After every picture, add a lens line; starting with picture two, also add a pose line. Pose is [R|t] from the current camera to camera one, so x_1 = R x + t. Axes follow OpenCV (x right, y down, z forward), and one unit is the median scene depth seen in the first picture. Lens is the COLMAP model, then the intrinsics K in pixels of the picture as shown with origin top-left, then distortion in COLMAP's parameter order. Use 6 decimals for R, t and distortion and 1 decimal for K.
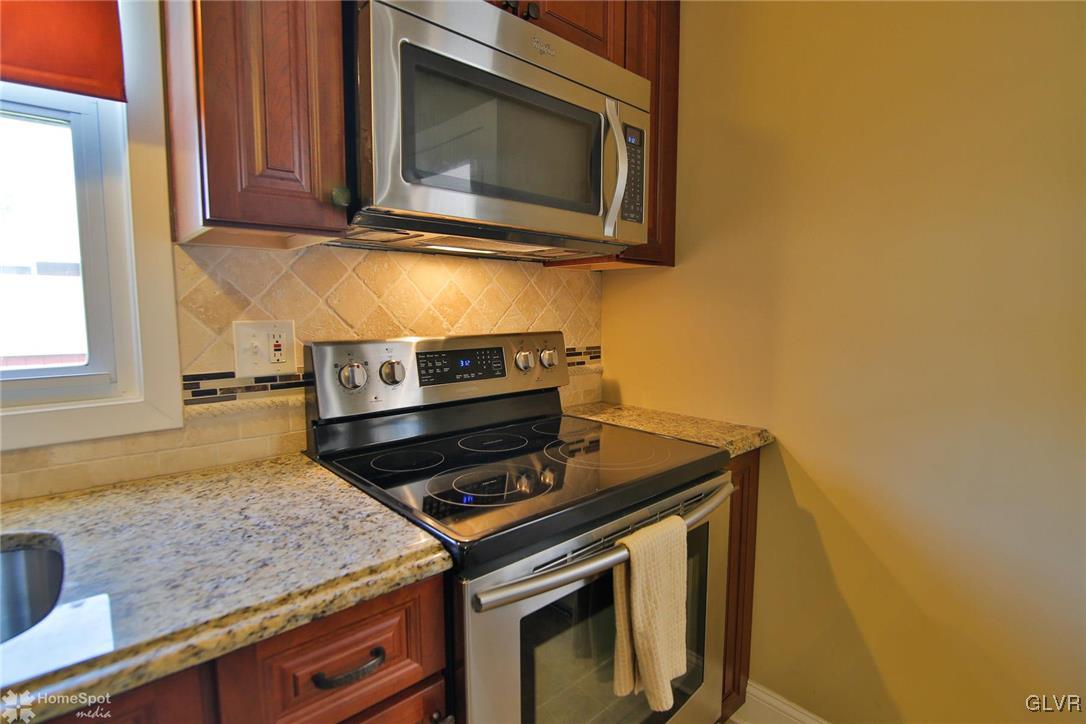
lens RADIAL K [[527.3, 0, 539.5], [0, 527.3, 358.9], [0, 0, 1]] dist [-0.025260, 0.002729]
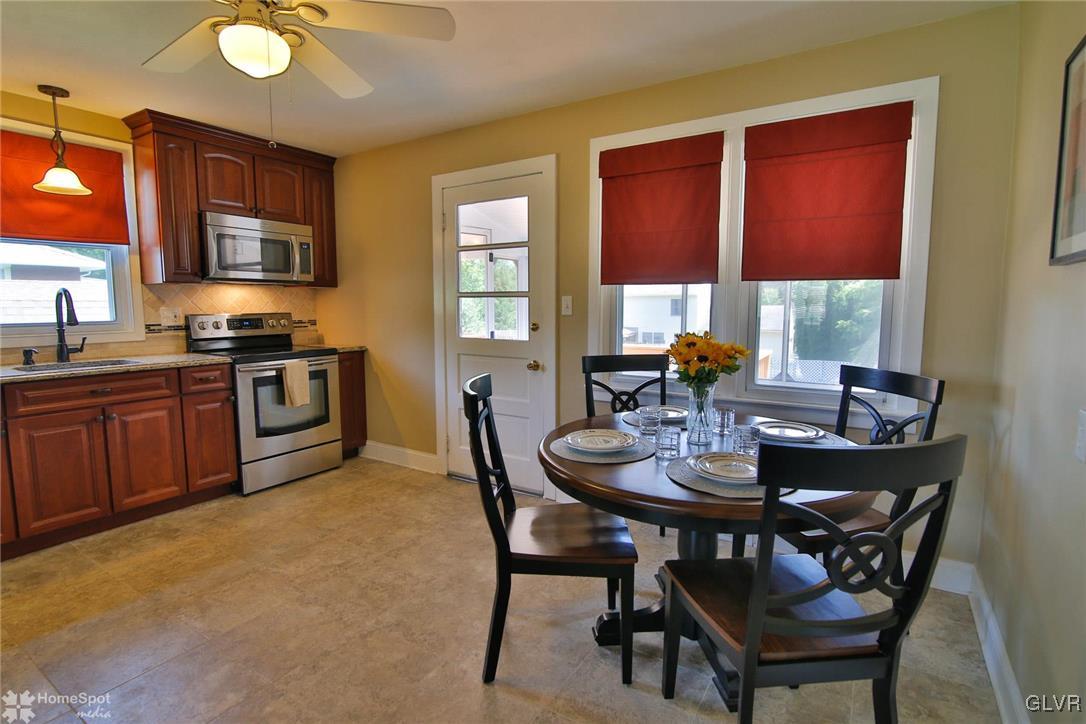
lens RADIAL K [[527.3, 0, 543.4], [0, 527.3, 361.4], [0, 0, 1]] dist [-0.025260, 0.002729]
pose [[0.962110, -0.027377, 0.271285, 0.815828], [0.023801, 0.999581, 0.016461, 0.267446], [-0.271622, -0.009380, 0.962358, -2.787162]]
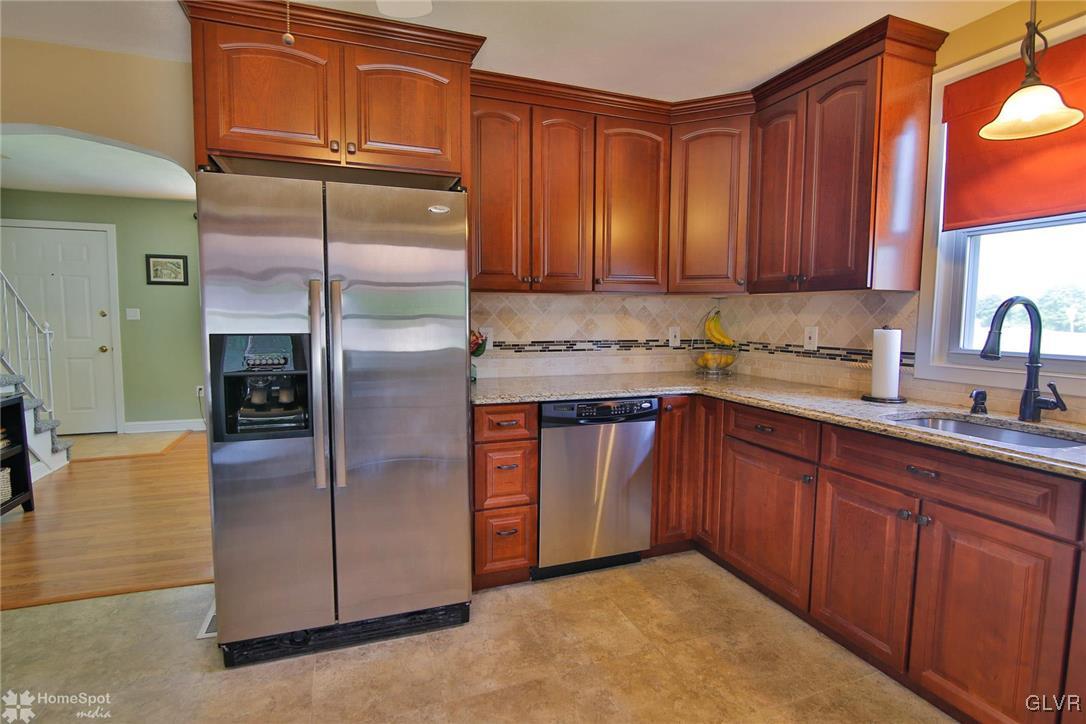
lens RADIAL K [[527.3, 0, 541.6], [0, 527.3, 361.3], [0, 0, 1]] dist [-0.025260, 0.002729]
pose [[-0.362110, 0.078222, -0.928848, 1.170501], [-0.097819, 0.987782, 0.121320, 0.015120], [0.926989, 0.134790, -0.350034, -0.246157]]
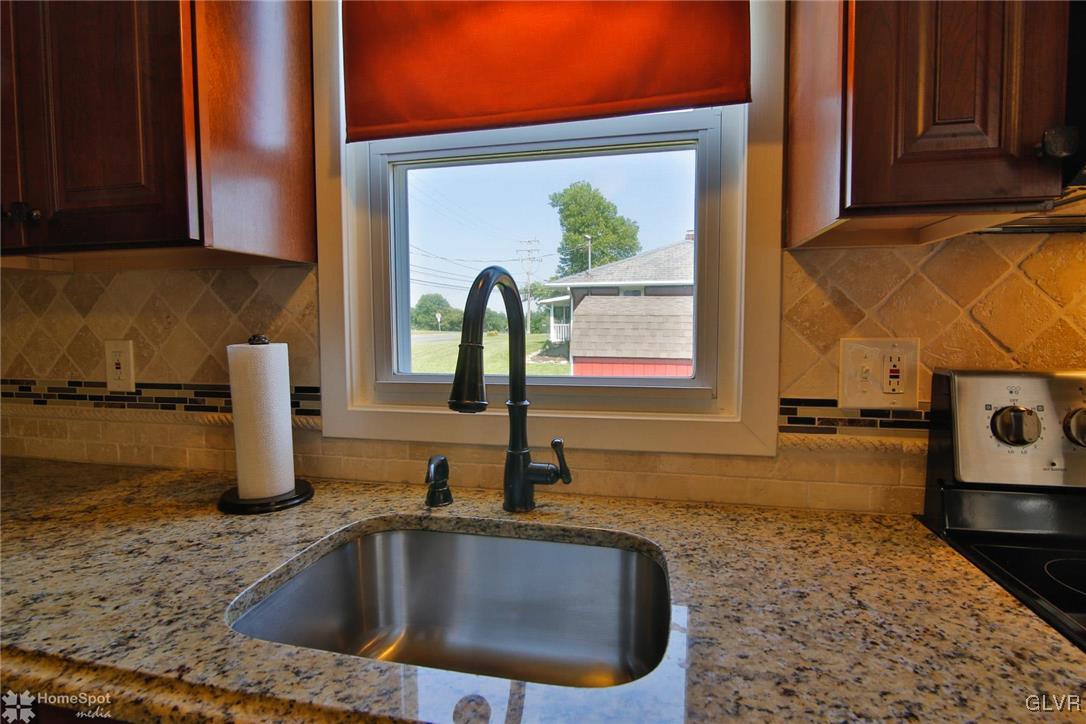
lens RADIAL K [[527.3, 0, 541.7], [0, 527.3, 360.0], [0, 0, 1]] dist [-0.025260, 0.002729]
pose [[0.578754, 0.056744, -0.813526, -0.198652], [-0.074859, 0.997061, 0.016290, -0.017159], [0.812059, 0.051472, 0.581300, 0.151308]]
